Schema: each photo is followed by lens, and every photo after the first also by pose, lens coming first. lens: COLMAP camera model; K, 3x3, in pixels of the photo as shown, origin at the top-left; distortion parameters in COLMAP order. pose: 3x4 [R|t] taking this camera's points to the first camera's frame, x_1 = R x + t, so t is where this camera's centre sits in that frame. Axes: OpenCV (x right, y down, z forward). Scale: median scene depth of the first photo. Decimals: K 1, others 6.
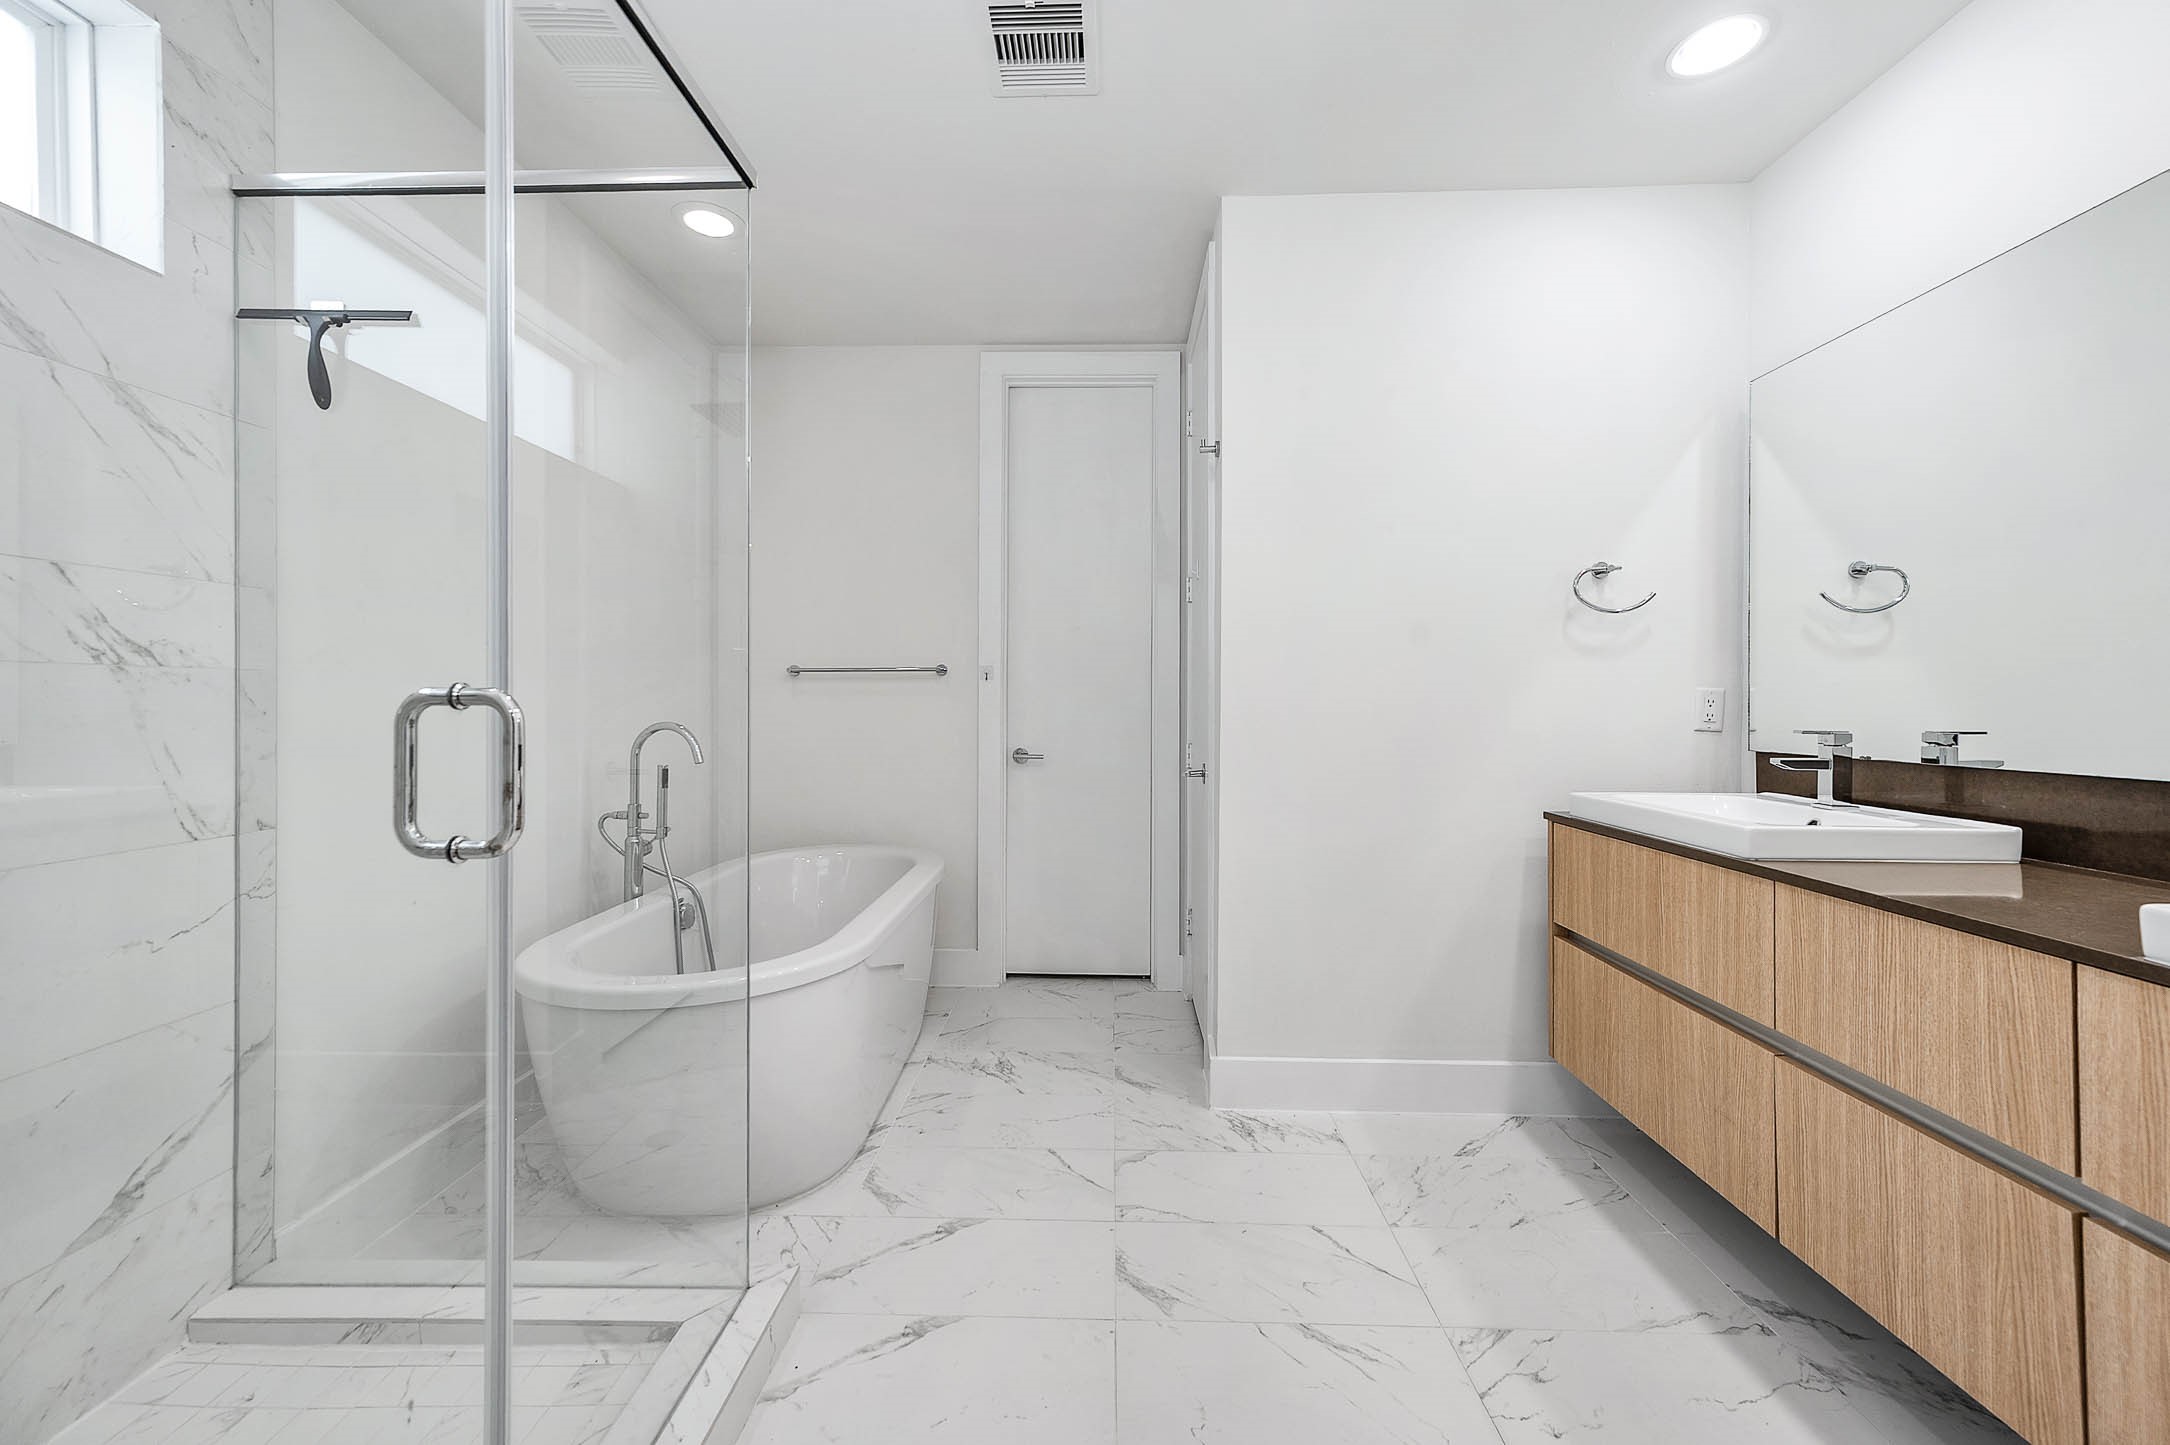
lens RADIAL K [[851.3, 0, 1081.9], [0, 851.3, 705.8], [0, 0, 1]] dist [0.012143, 0.000513]
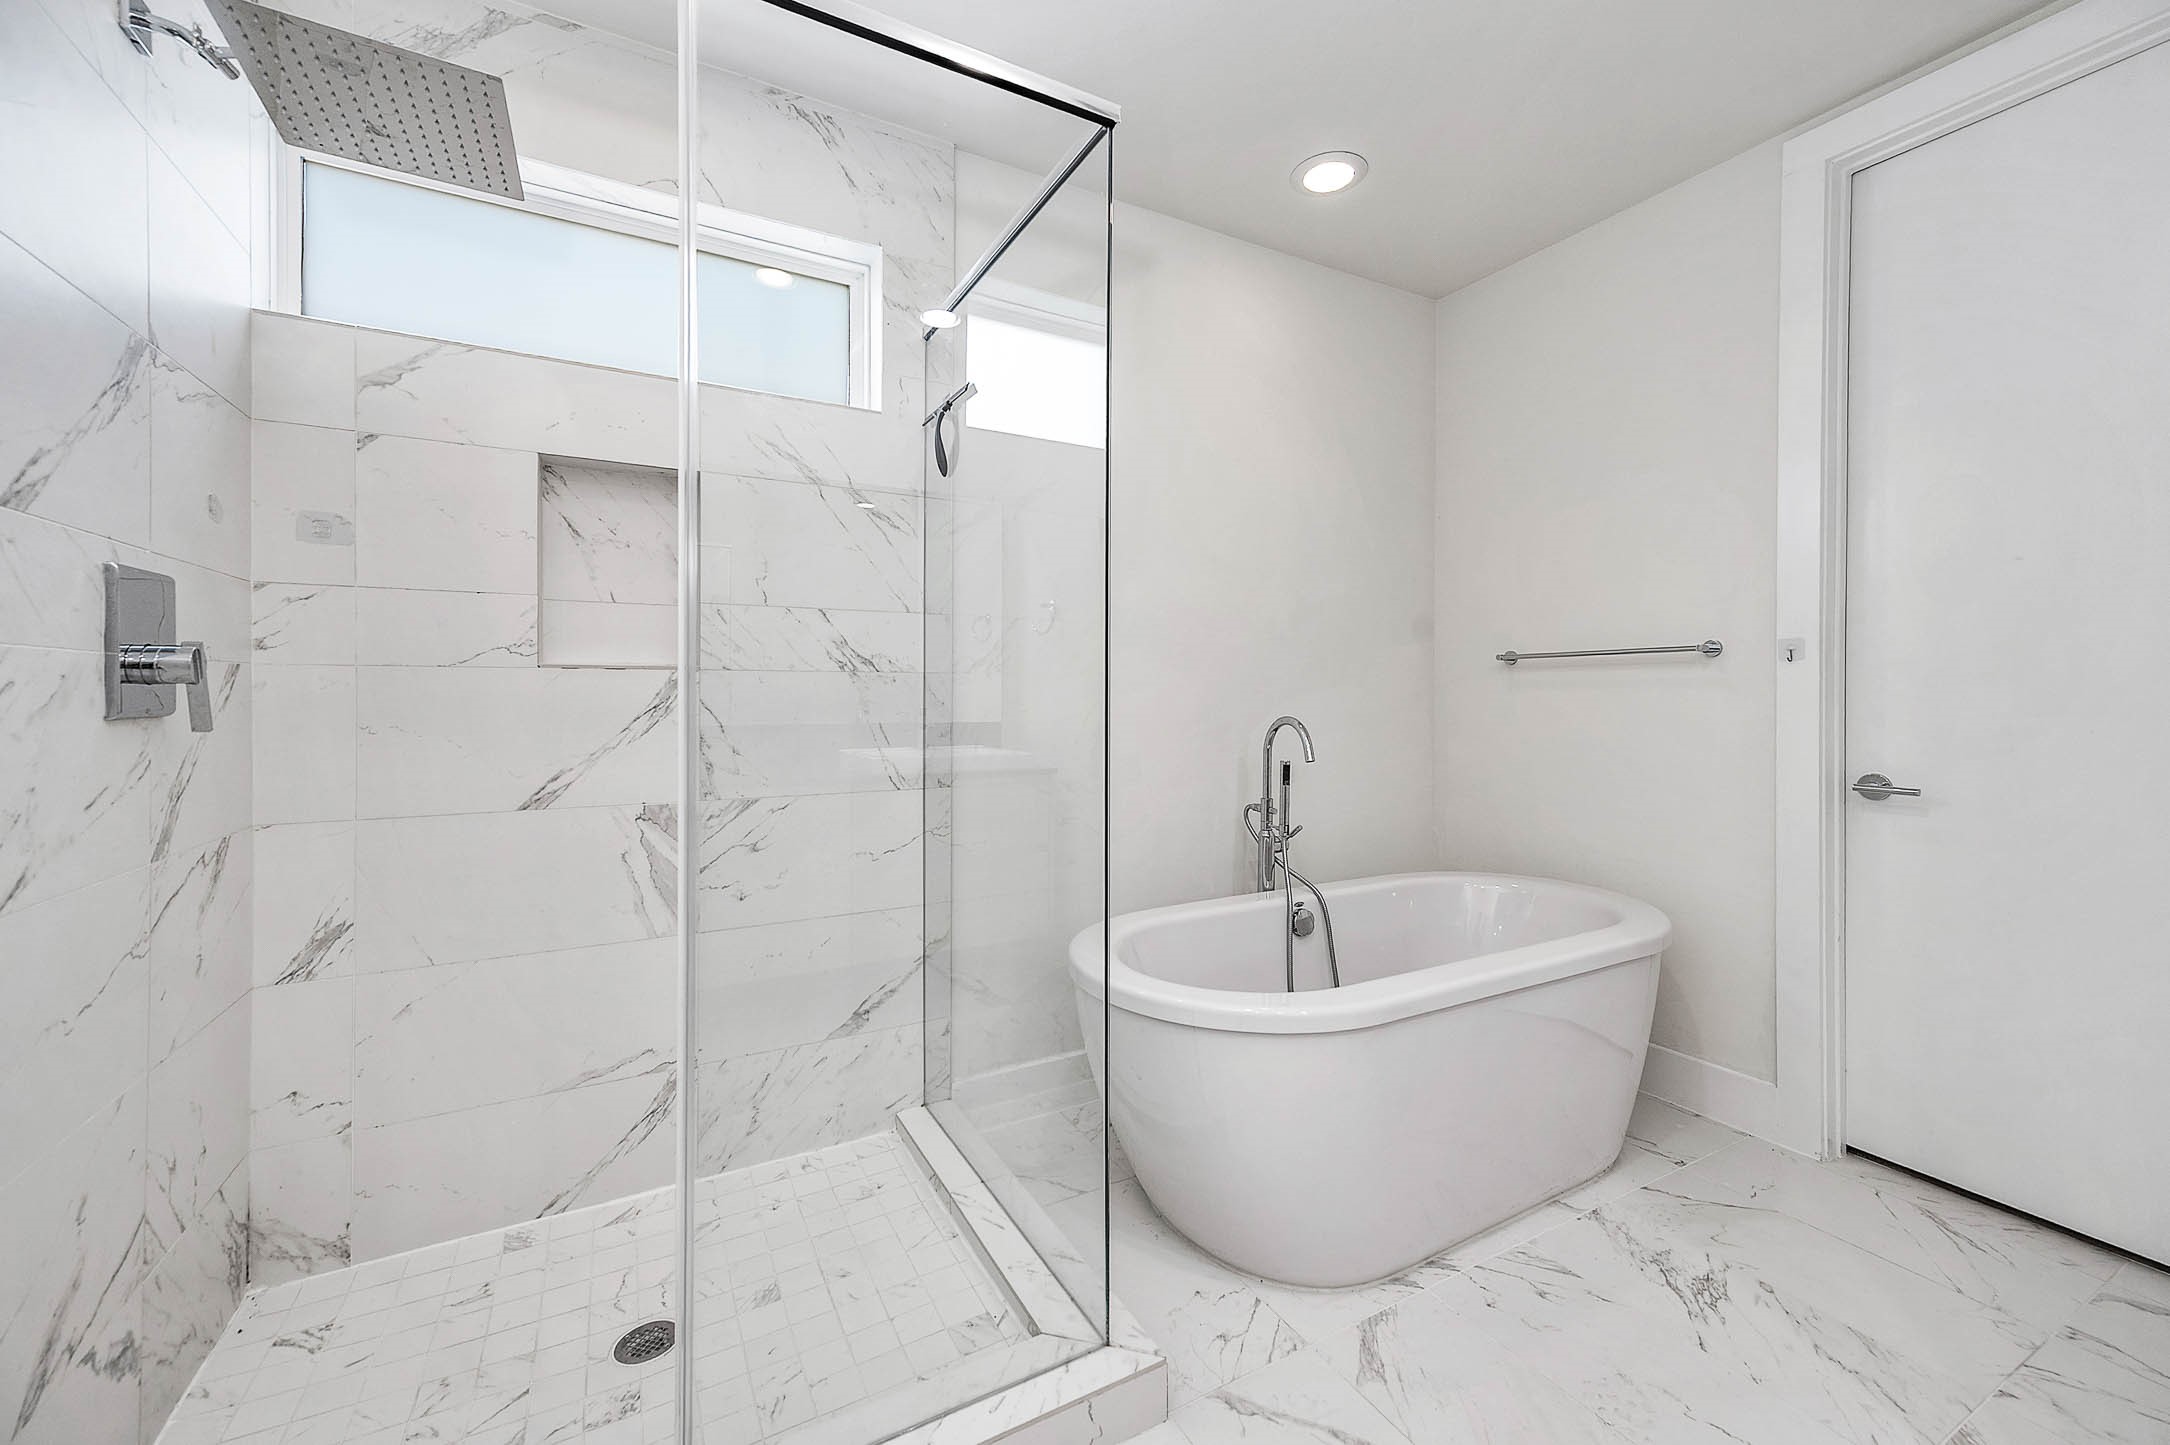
lens RADIAL K [[851.3, 0, 1082.5], [0, 851.3, 696.2], [0, 0, 1]] dist [0.012143, 0.000513]
pose [[0.513187, 0.000349, -0.858277, 0.225032], [-0.005206, 0.999983, -0.002706, -0.000588], [0.858261, 0.005857, 0.513180, 0.310039]]
